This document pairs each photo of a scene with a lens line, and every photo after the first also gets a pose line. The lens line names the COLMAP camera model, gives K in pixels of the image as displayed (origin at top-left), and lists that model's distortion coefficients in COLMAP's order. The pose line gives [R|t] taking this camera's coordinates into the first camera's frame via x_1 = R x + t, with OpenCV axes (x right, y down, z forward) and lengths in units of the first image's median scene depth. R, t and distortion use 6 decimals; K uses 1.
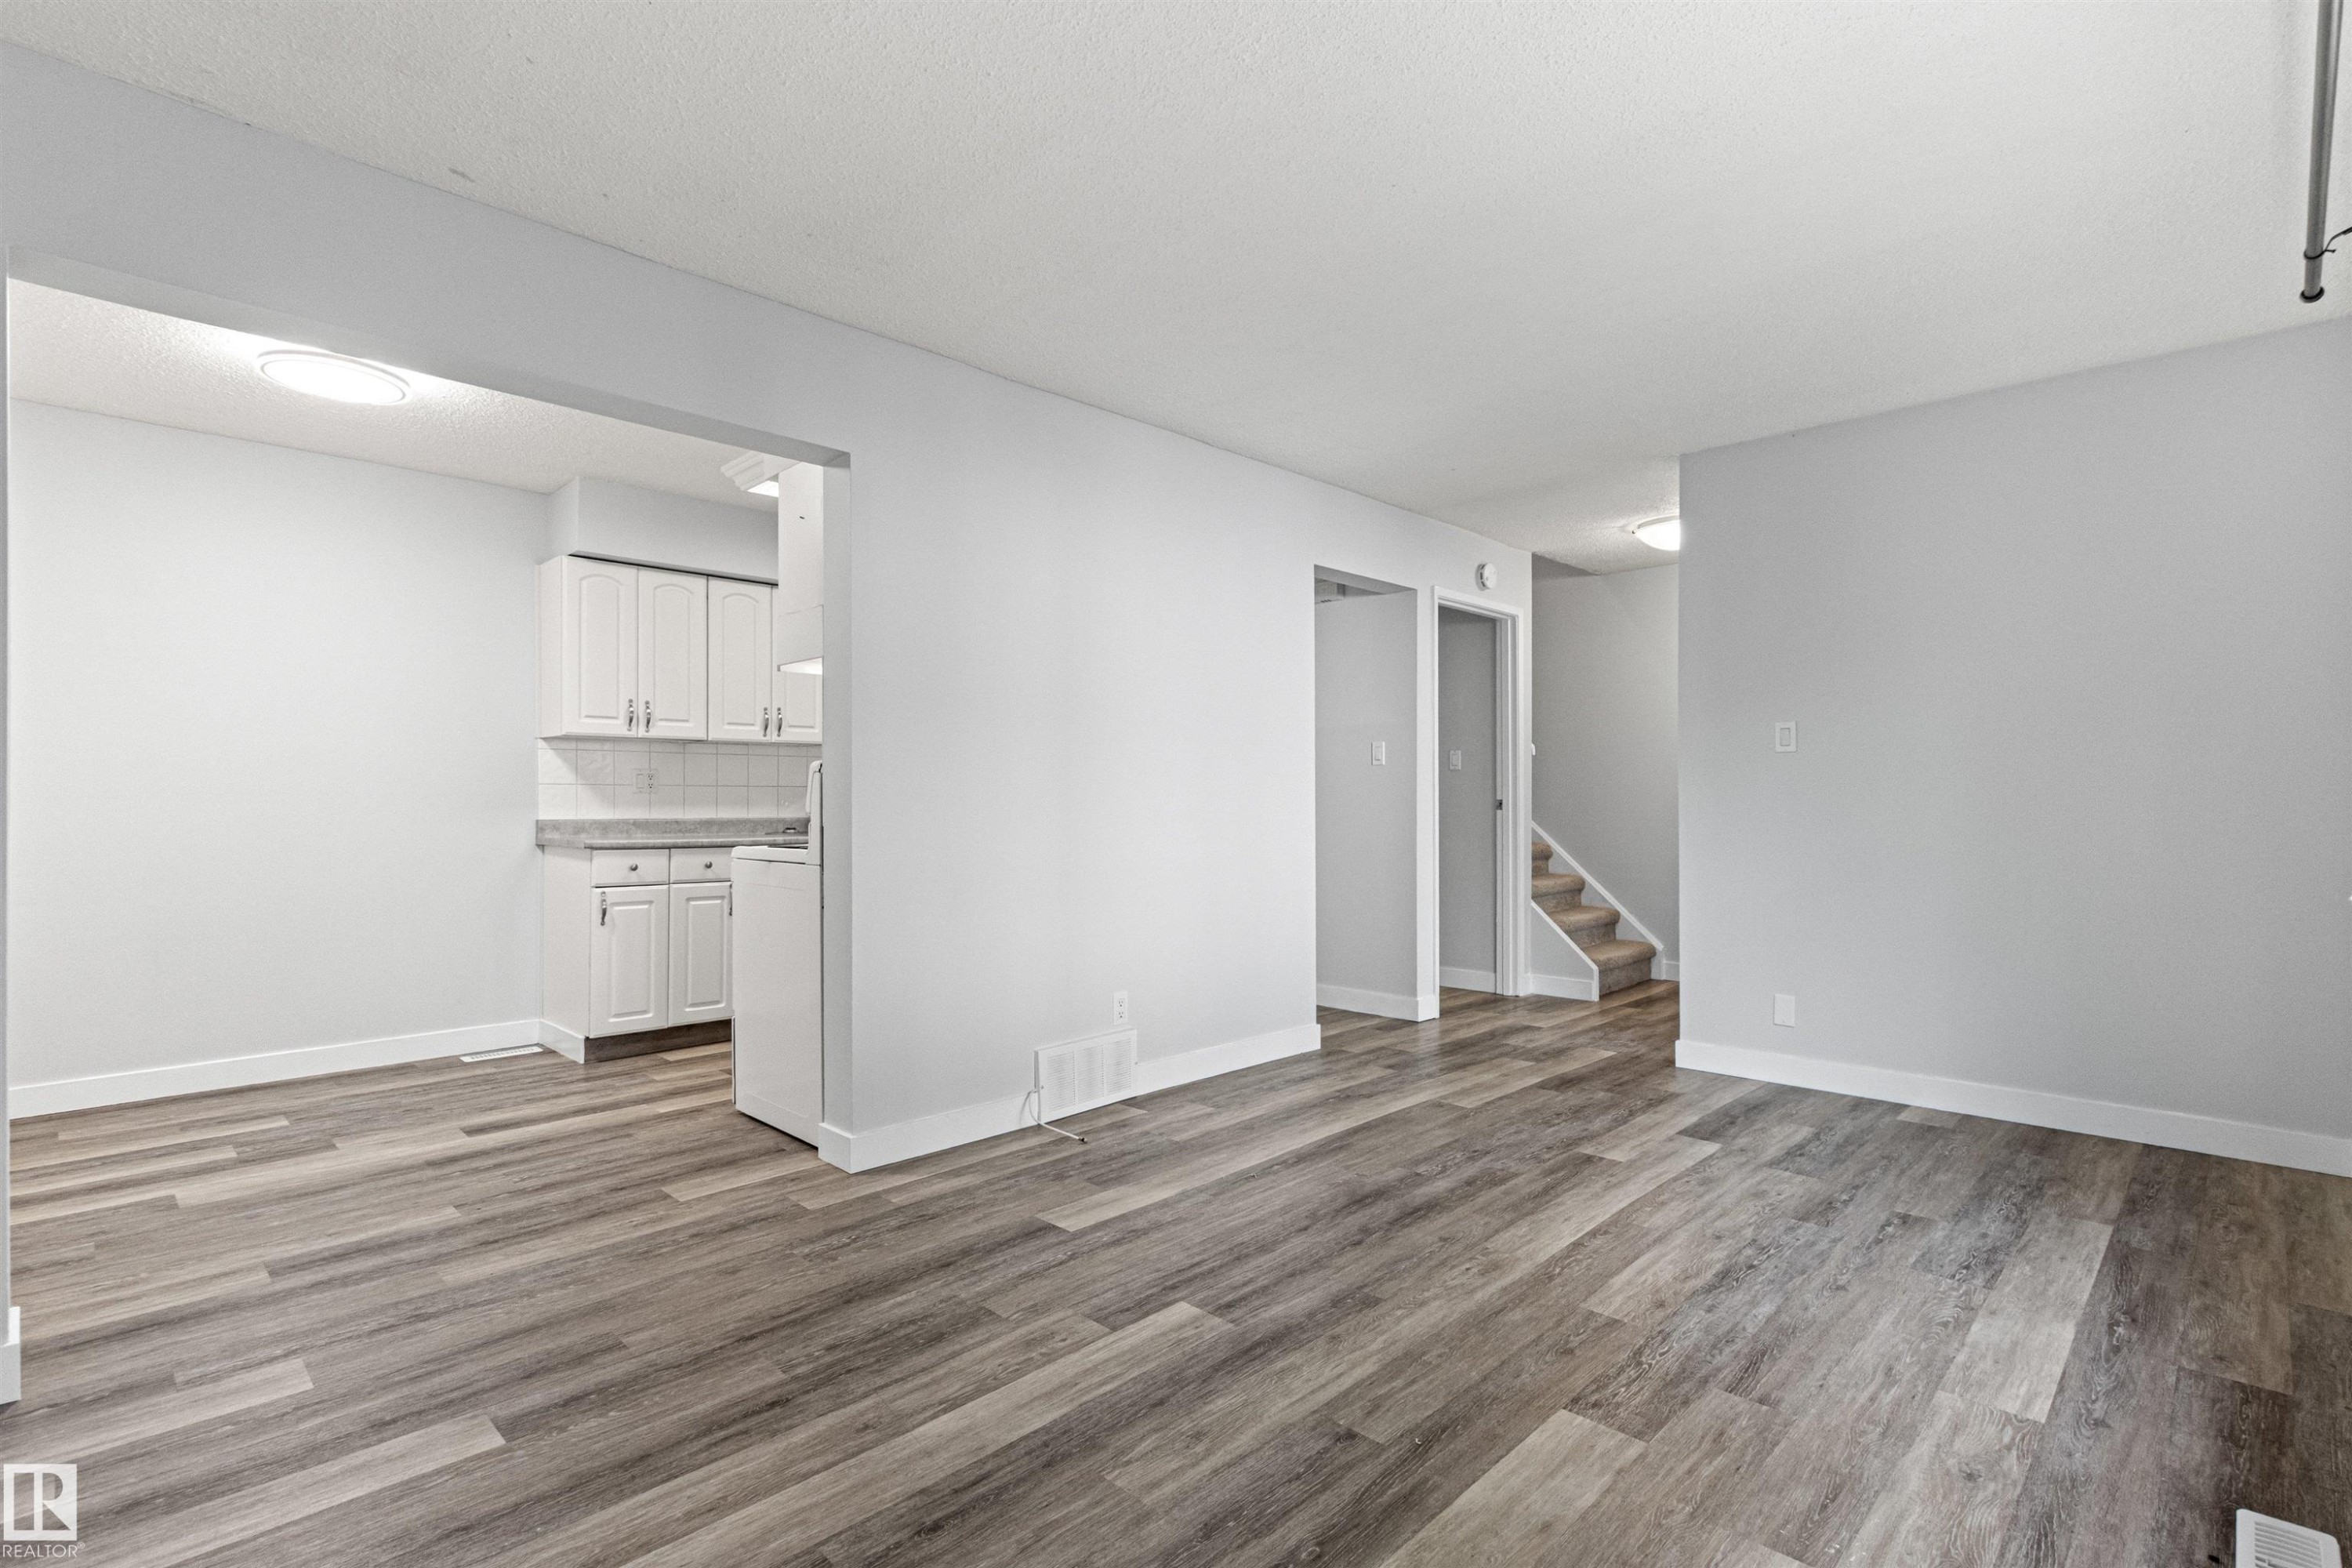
lens RADIAL K [[1092.8, 0, 1185.1], [0, 1092.8, 798.8], [0, 0, 1]] dist [0.010589, -0.004295]
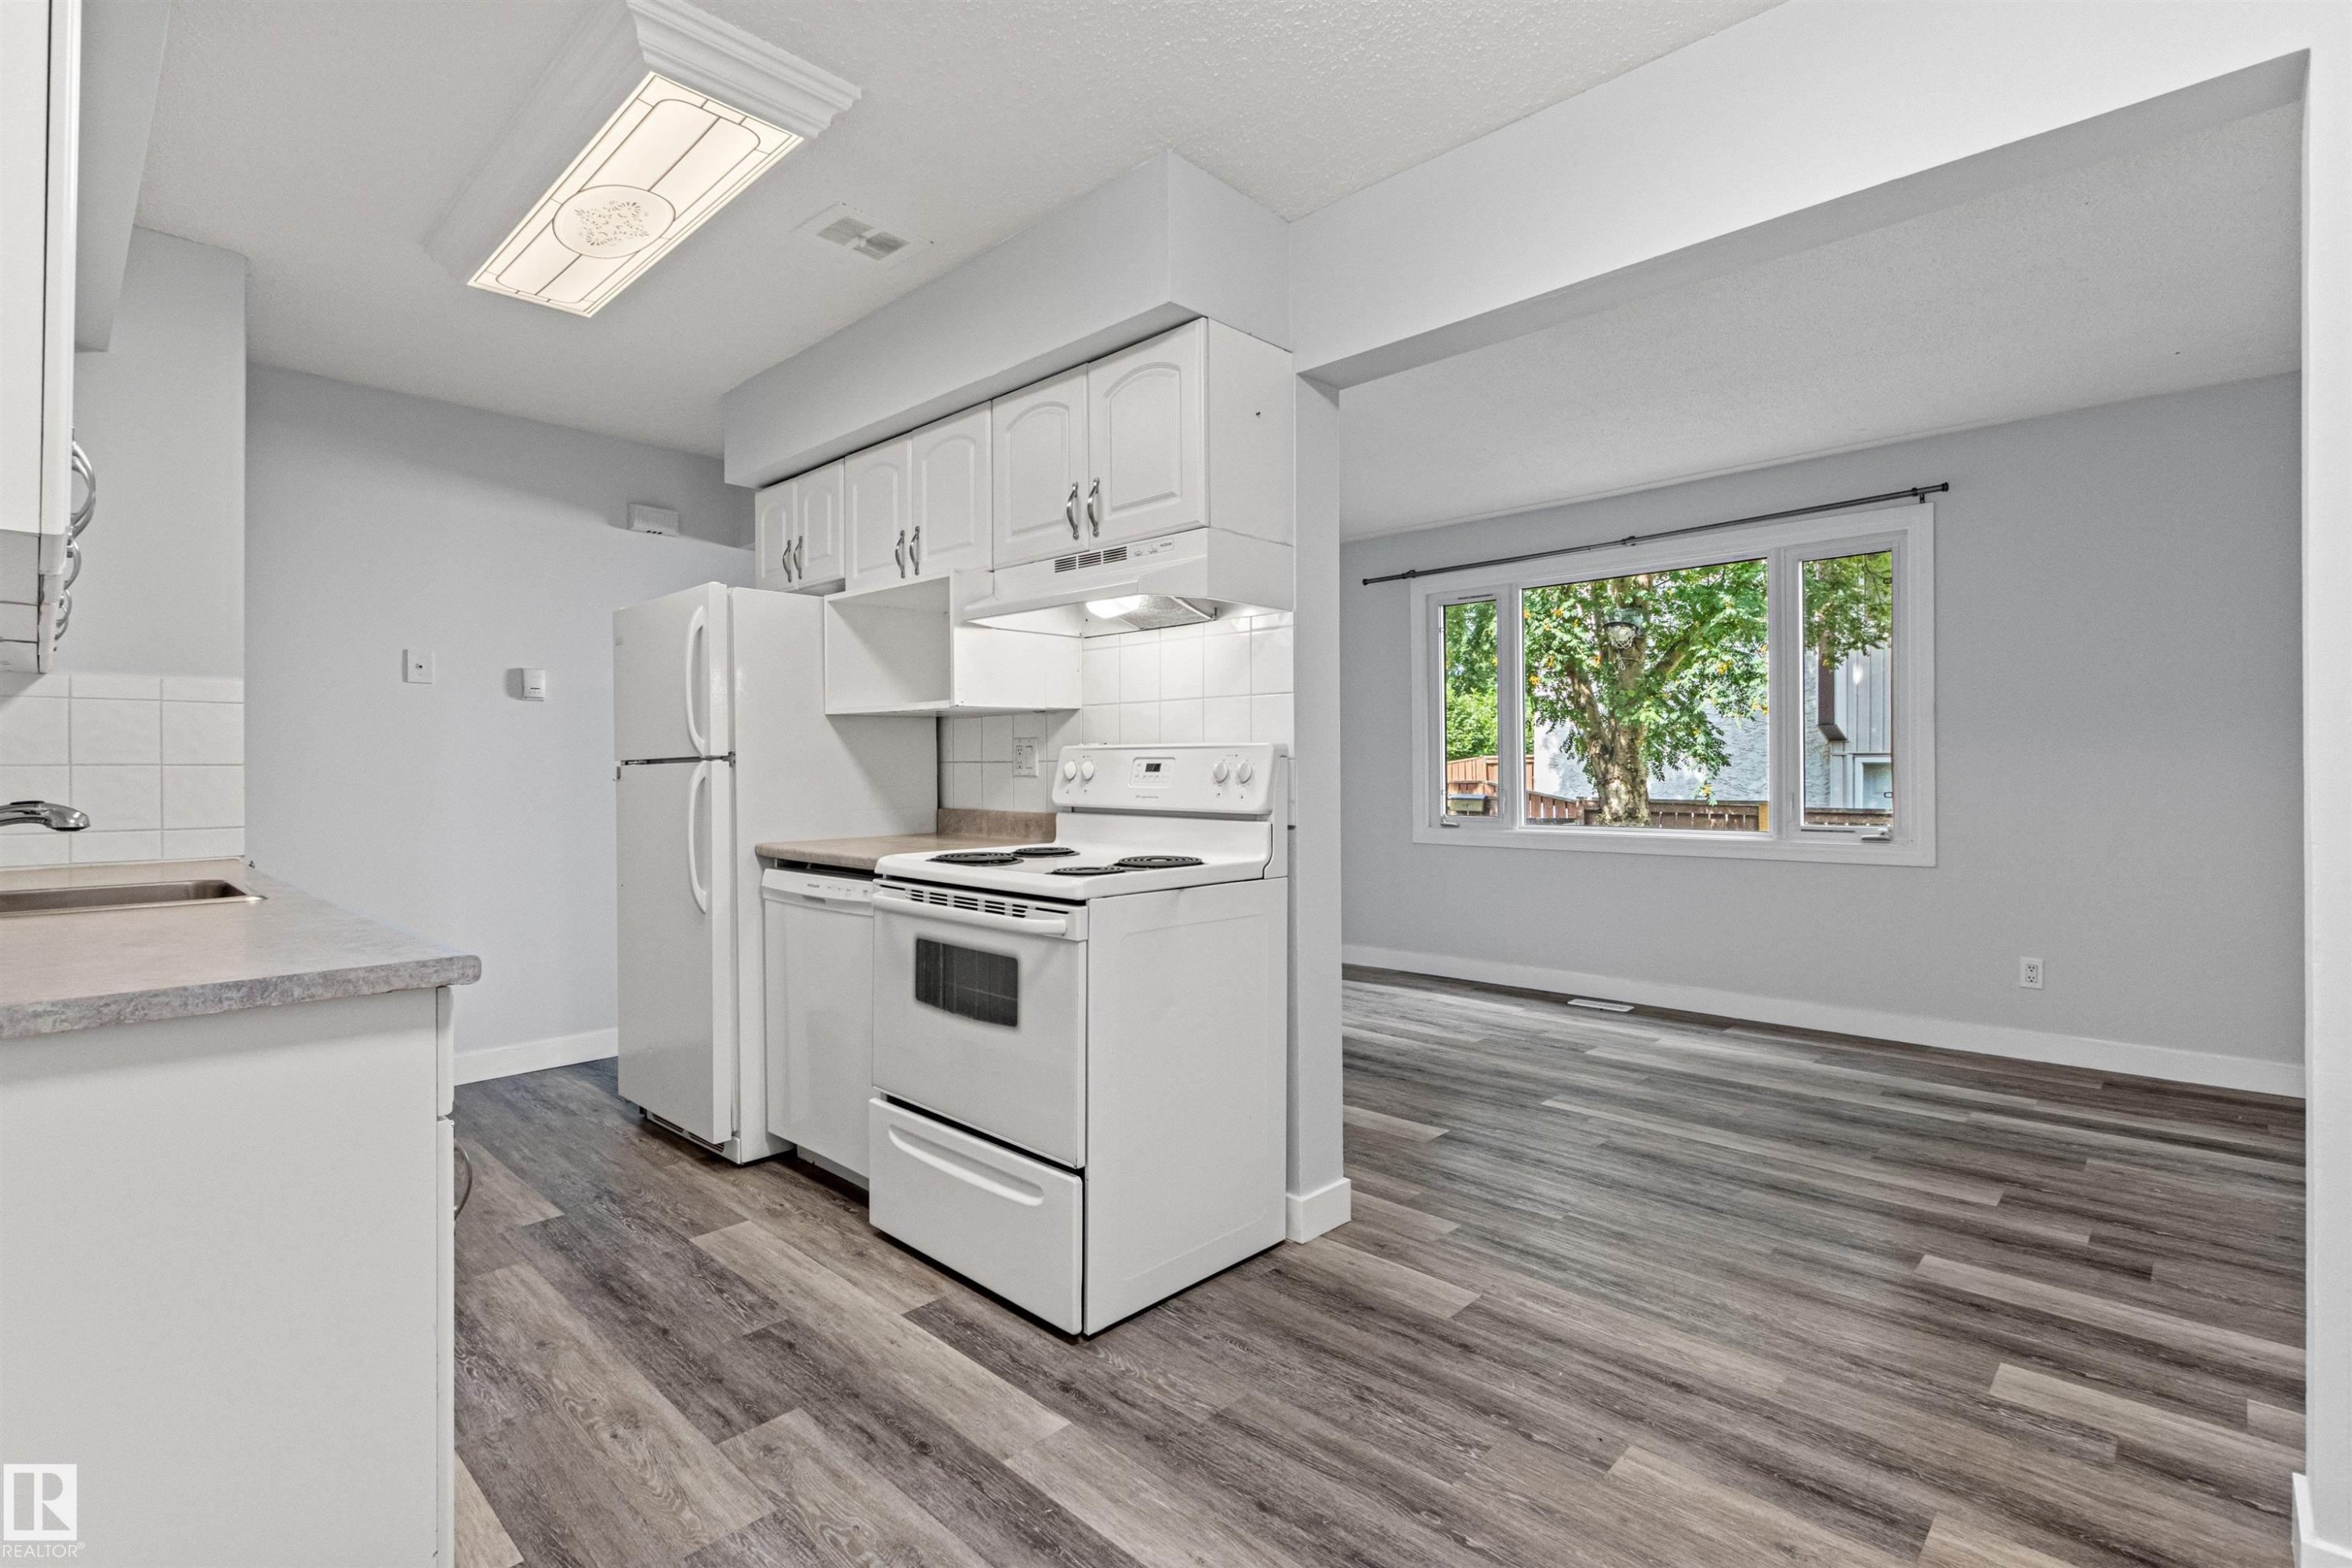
lens RADIAL K [[1092.8, 0, 1164.8], [0, 1092.8, 763.0], [0, 0, 1]] dist [0.010589, -0.004295]
pose [[-0.001160, 0.011485, 0.999933, -1.223455], [0.005096, 0.999921, -0.011479, -0.011608], [-0.999986, 0.005082, -0.001218, 1.192753]]
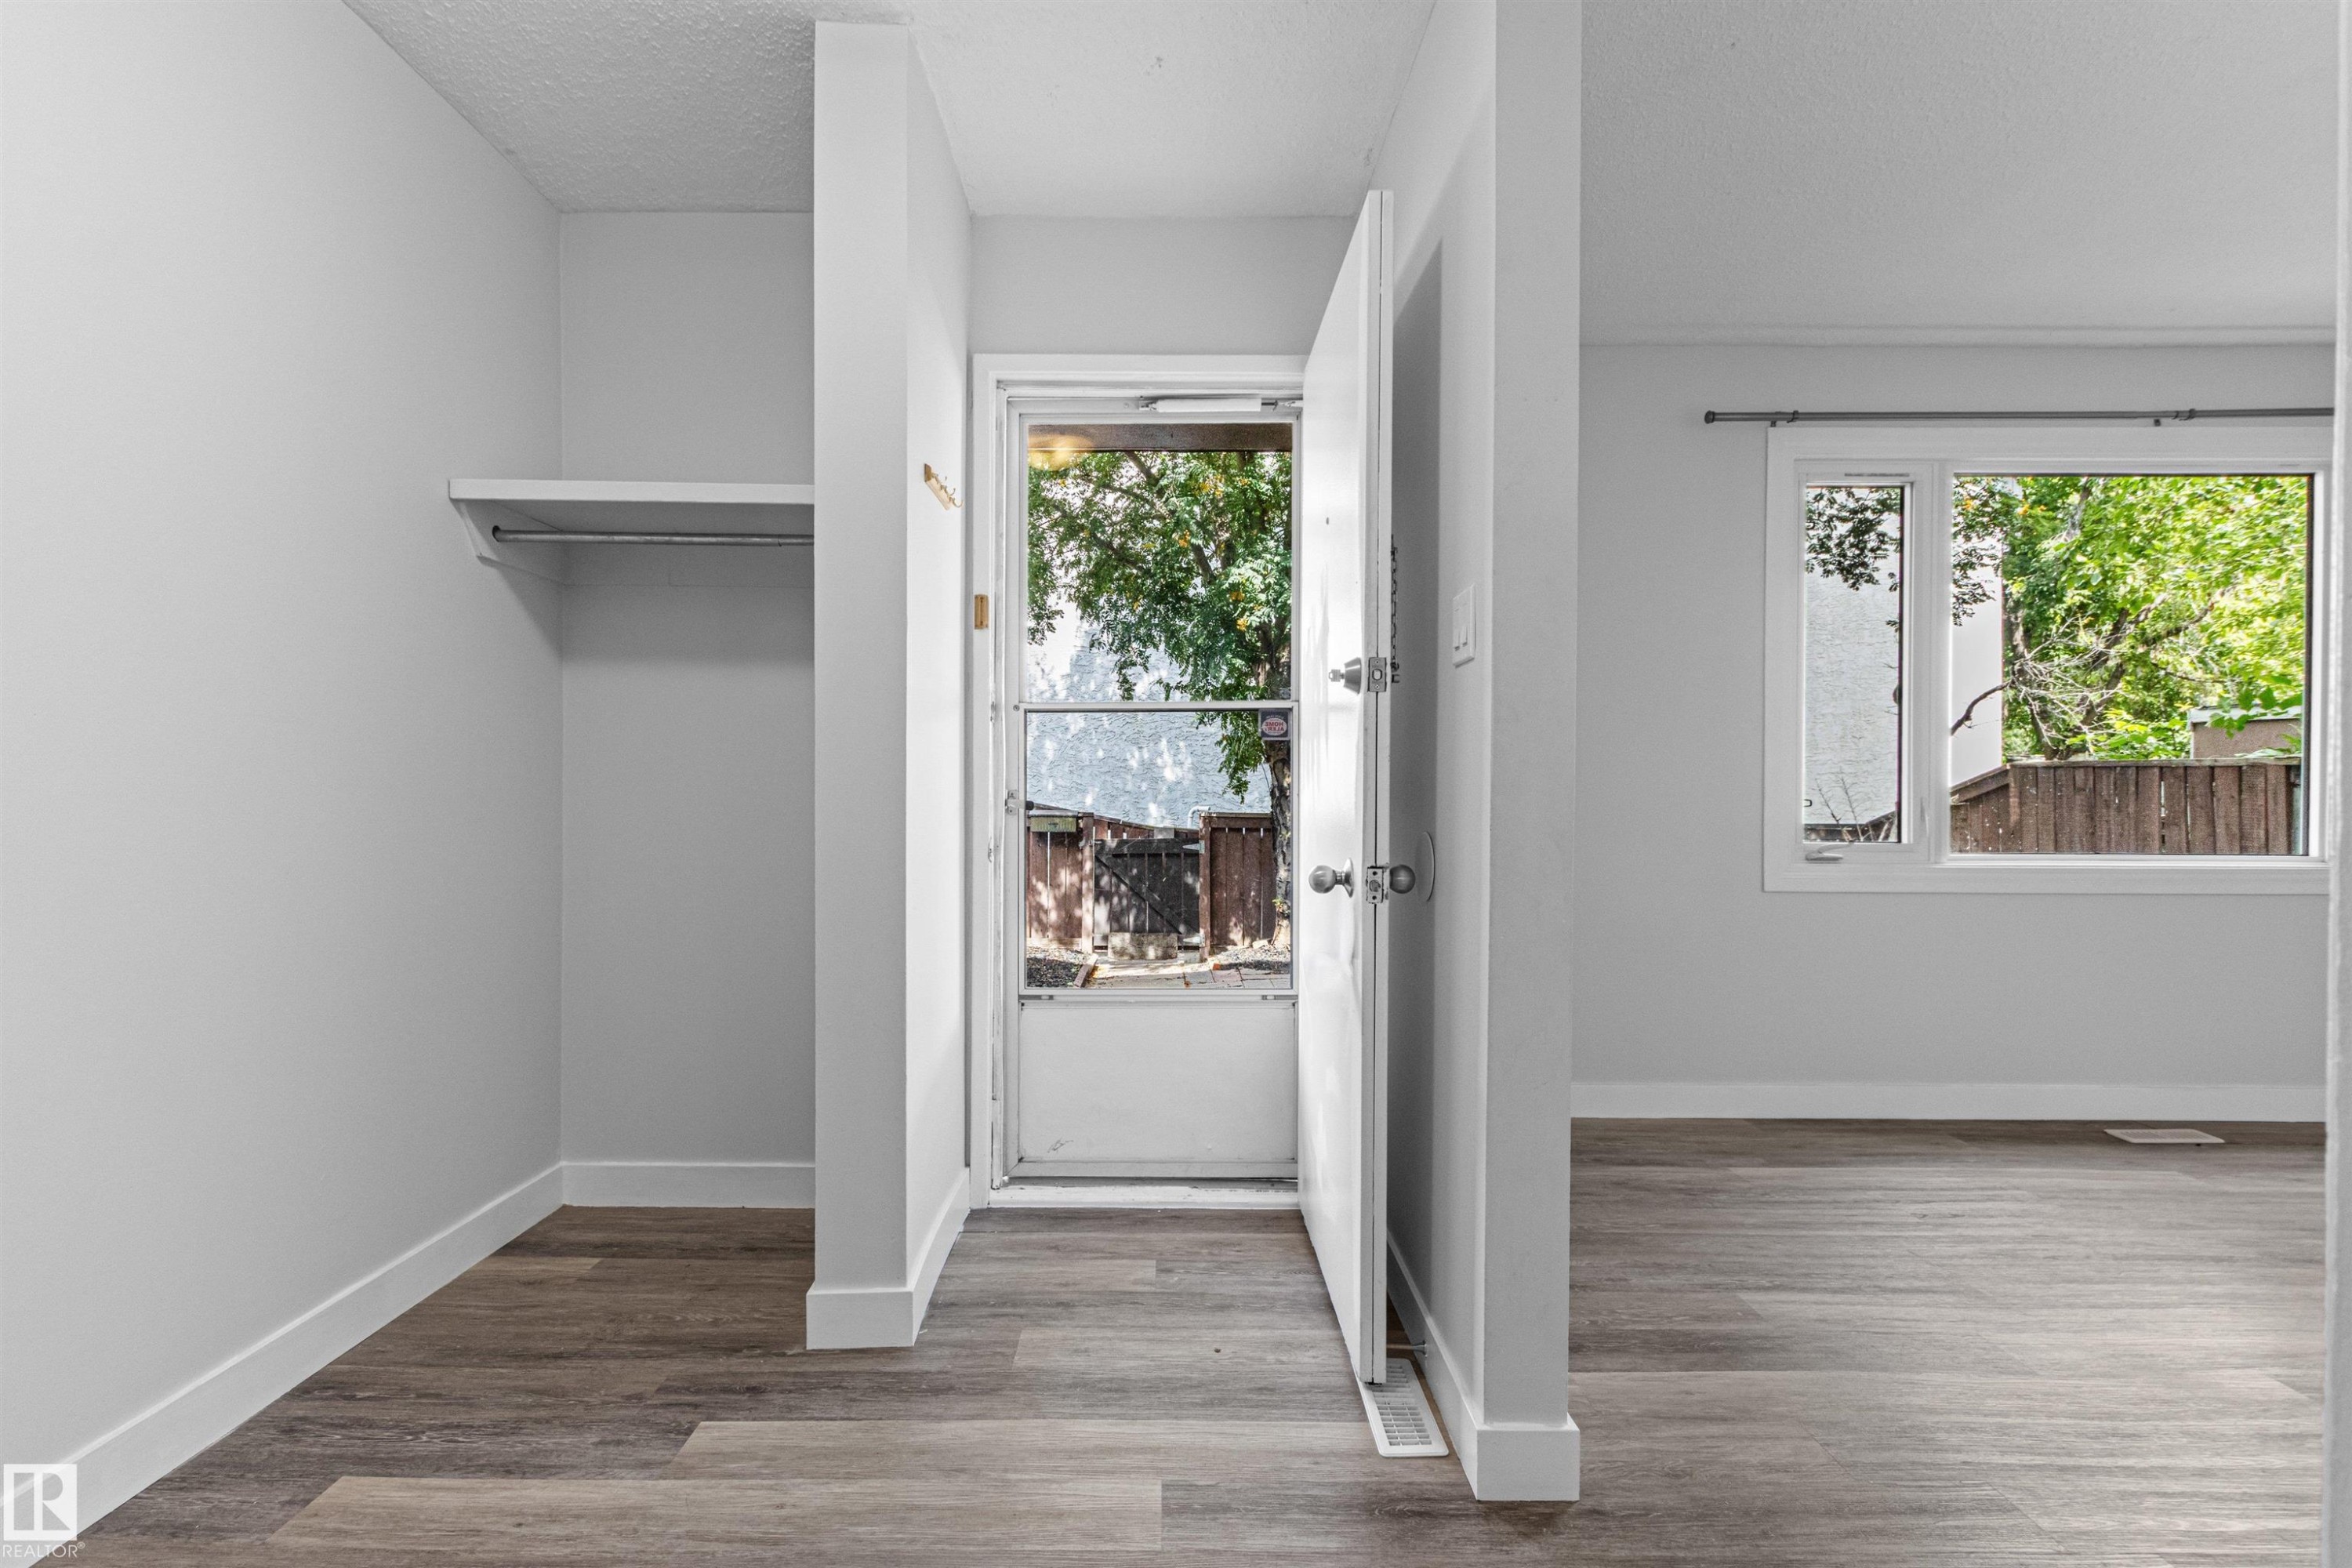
lens RADIAL K [[1075.6, 0, 1193.1], [0, 1075.6, 790.8], [0, 0, 1]] dist [0.008648, -0.003707]
pose [[-0.696583, -0.001587, 0.717474, 0.409179], [-0.006999, 0.999965, -0.004583, 0.019999], [-0.717442, -0.008214, -0.696570, 1.963802]]
